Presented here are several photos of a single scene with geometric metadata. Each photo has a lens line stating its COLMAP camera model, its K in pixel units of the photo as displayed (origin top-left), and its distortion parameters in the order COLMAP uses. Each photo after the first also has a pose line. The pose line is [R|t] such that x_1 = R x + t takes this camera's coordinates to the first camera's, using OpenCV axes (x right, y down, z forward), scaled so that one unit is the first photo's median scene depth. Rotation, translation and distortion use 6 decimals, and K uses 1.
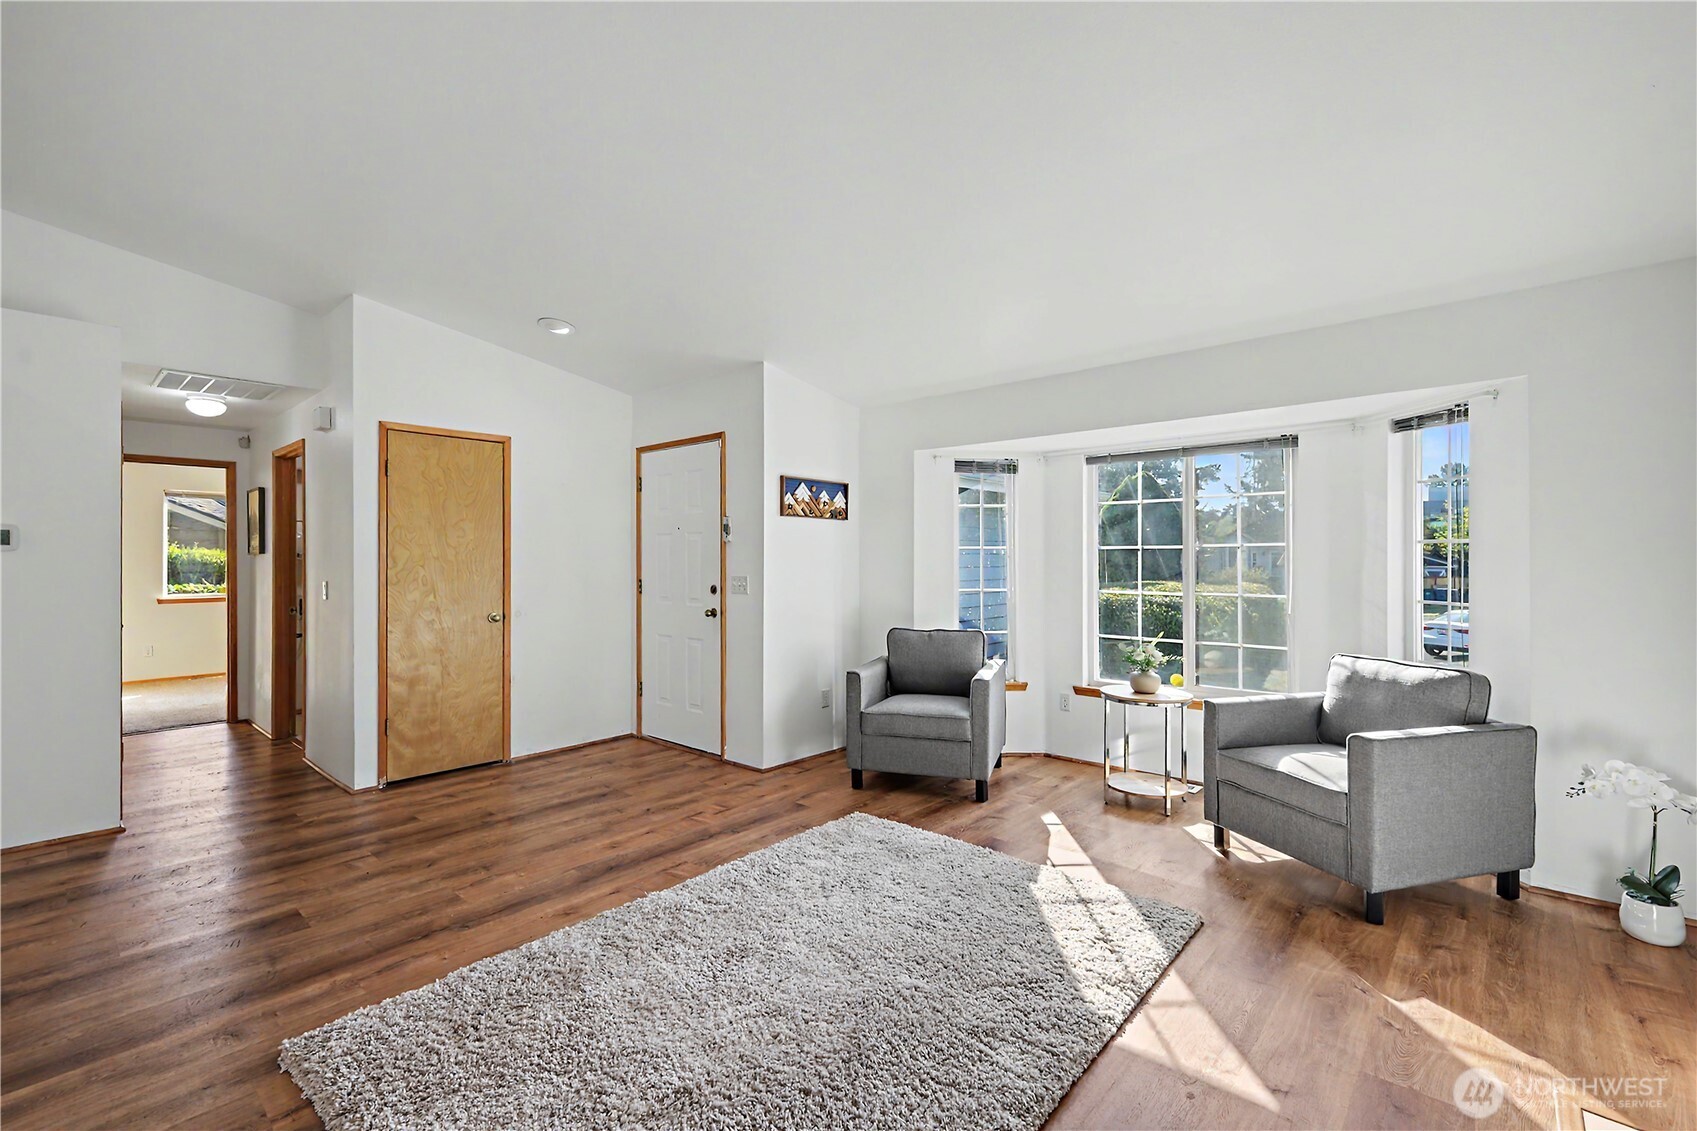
lens RADIAL K [[746.4, 0, 843.5], [0, 746.4, 562.2], [0, 0, 1]] dist [0.003850, -0.001173]
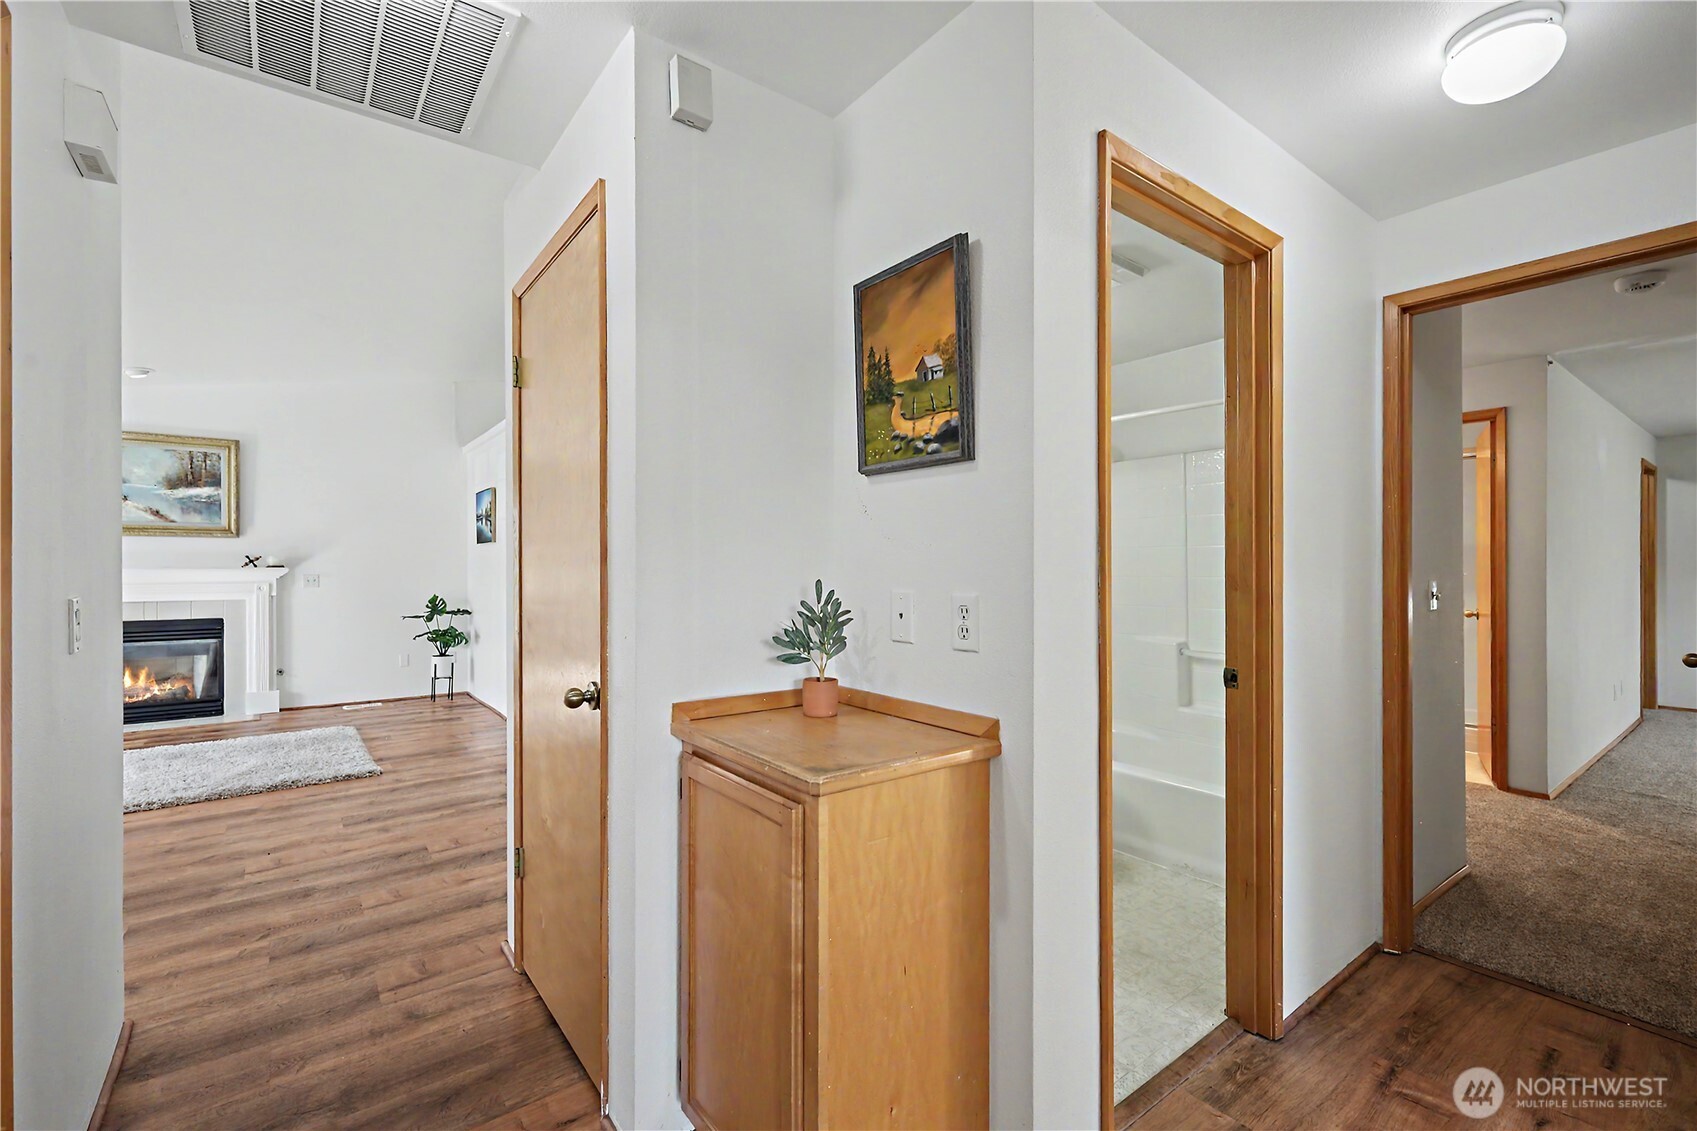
lens RADIAL K [[746.4, 0, 844.6], [0, 746.4, 569.2], [0, 0, 1]] dist [0.003850, -0.001173]
pose [[-0.980986, 0.004563, 0.194027, -1.247902], [0.005921, 0.999962, 0.006418, 0.008108], [-0.193990, 0.007445, -0.980975, 1.426834]]
